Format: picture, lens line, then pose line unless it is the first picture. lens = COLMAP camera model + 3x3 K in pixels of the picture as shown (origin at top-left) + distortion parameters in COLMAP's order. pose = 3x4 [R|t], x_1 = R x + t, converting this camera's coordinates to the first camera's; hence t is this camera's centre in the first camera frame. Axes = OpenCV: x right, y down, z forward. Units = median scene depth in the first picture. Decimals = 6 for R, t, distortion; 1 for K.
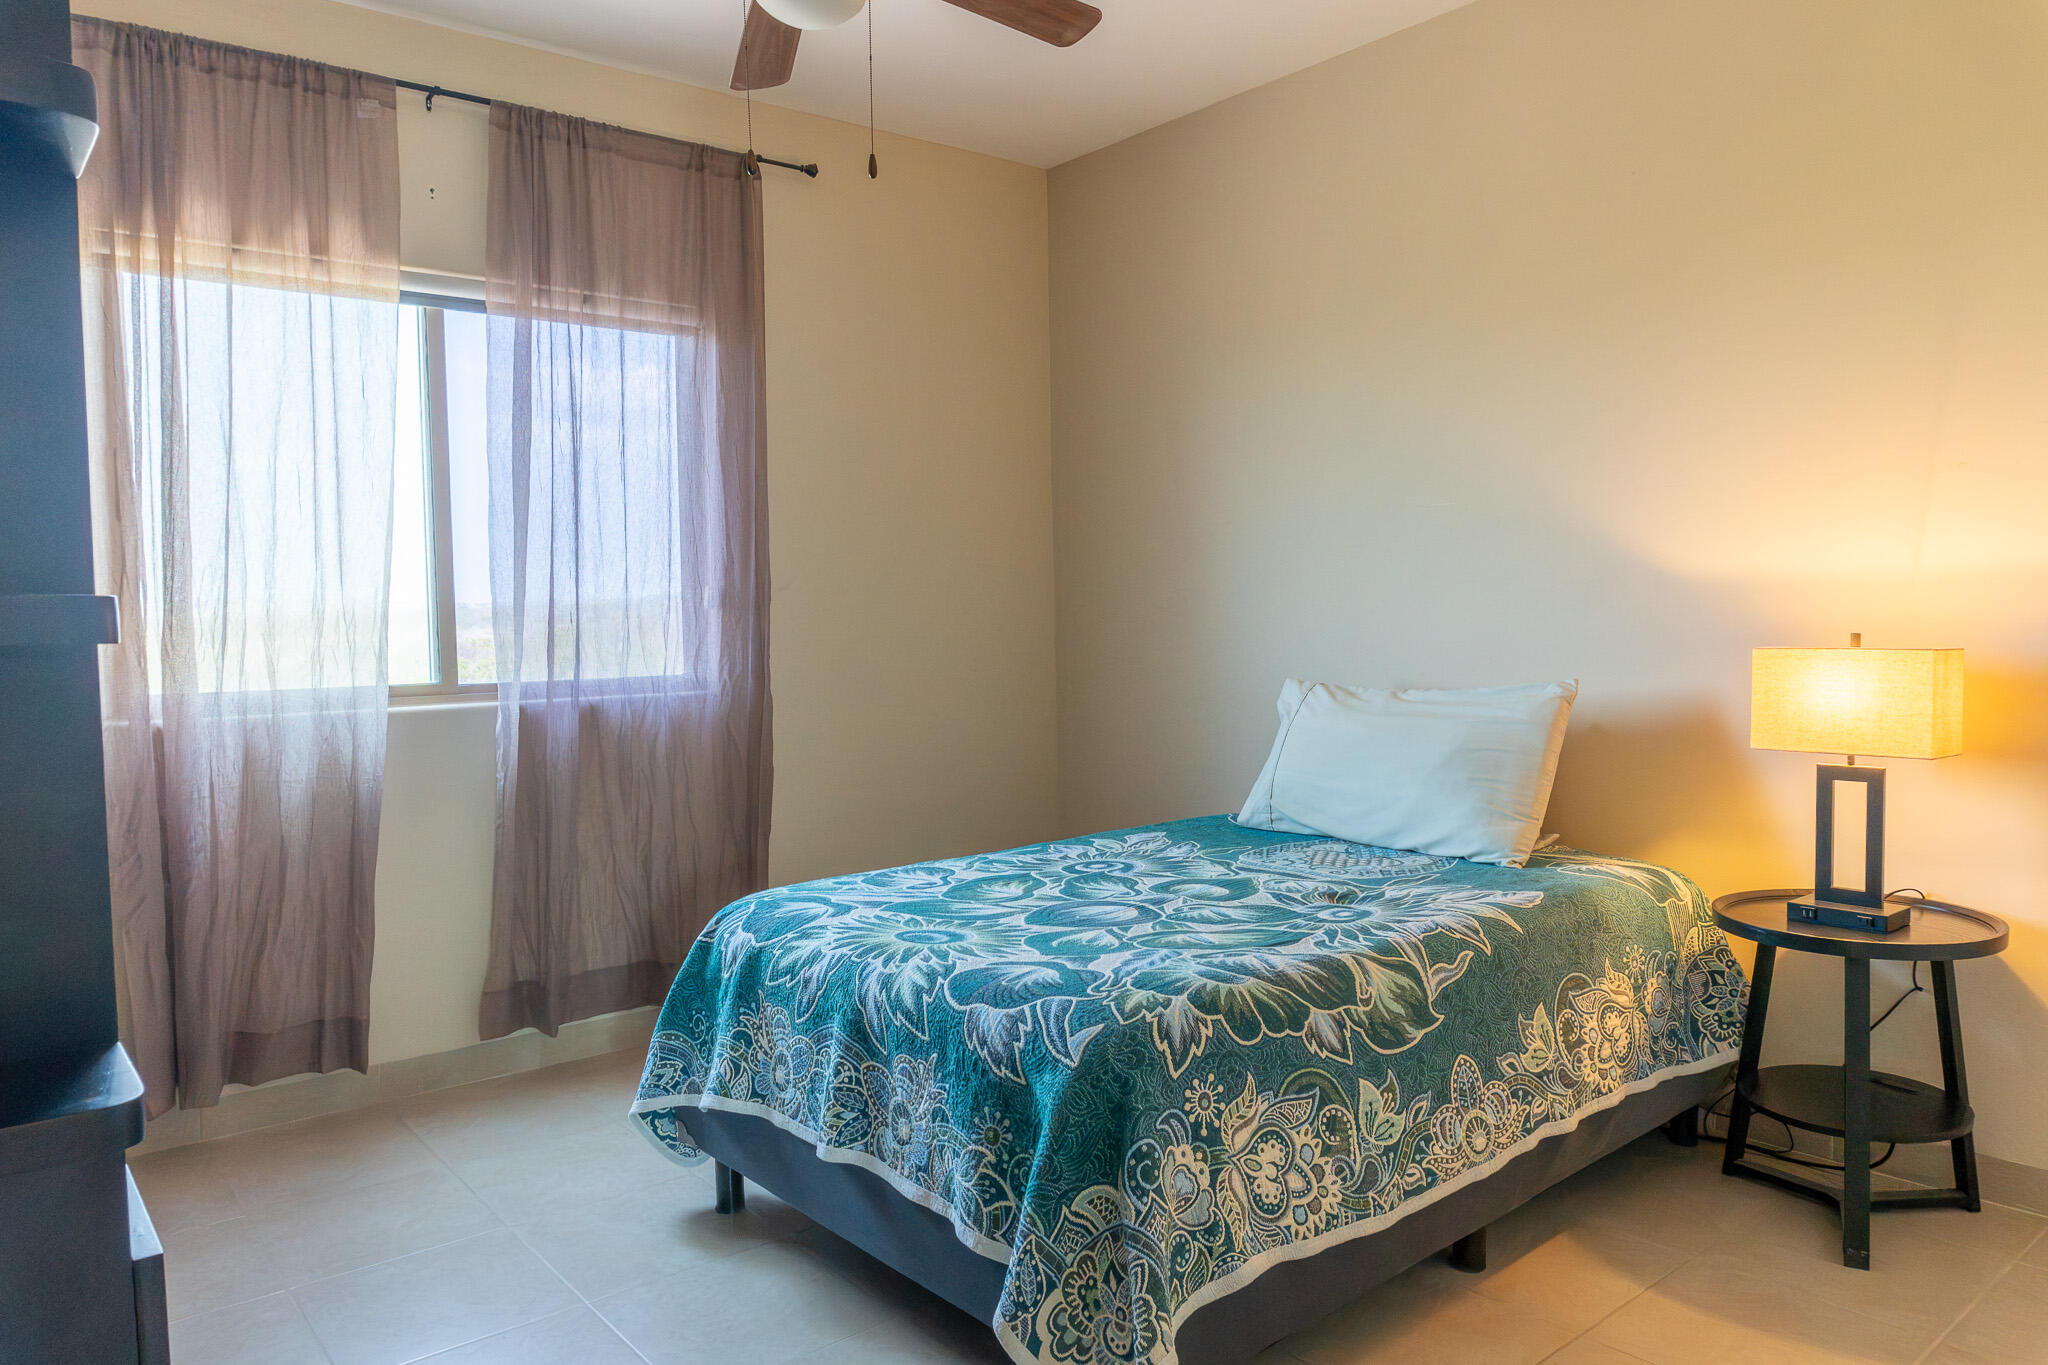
lens RADIAL K [[1369.4, 0, 1016.0], [0, 1369.4, 684.2], [0, 0, 1]] dist [-0.022211, -0.002088]
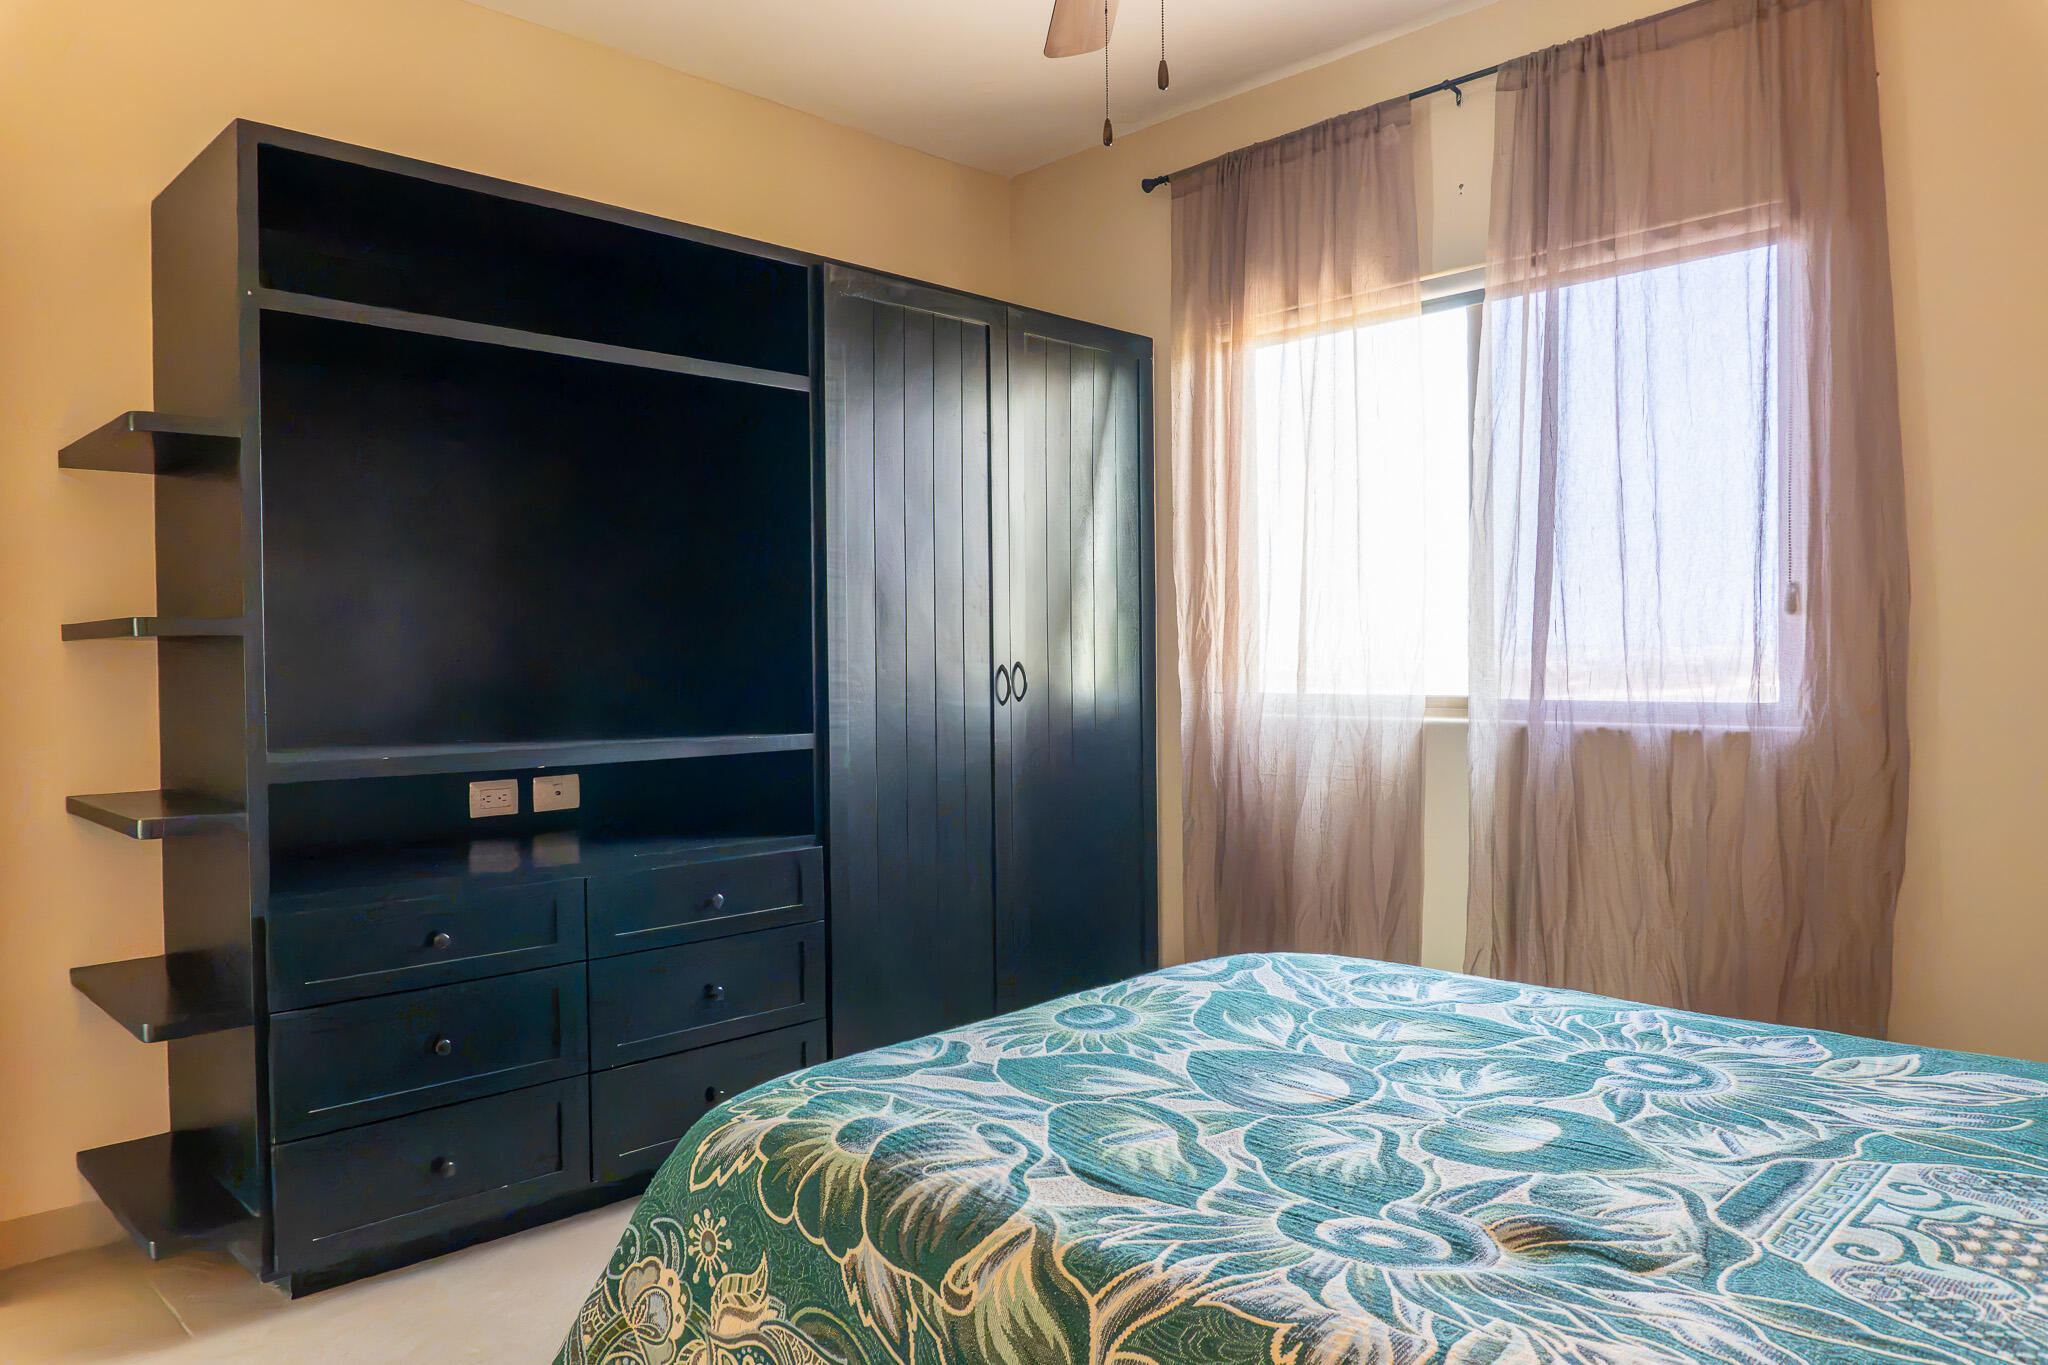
lens RADIAL K [[1362.1, 0, 1020.8], [0, 1362.1, 686.6], [0, 0, 1]] dist [-0.025865, 0.000180]
pose [[0.095218, 0.033606, -0.994889, 0.811187], [-0.043281, 0.998625, 0.029590, -0.036730], [0.994515, 0.040242, 0.096542, 0.970828]]
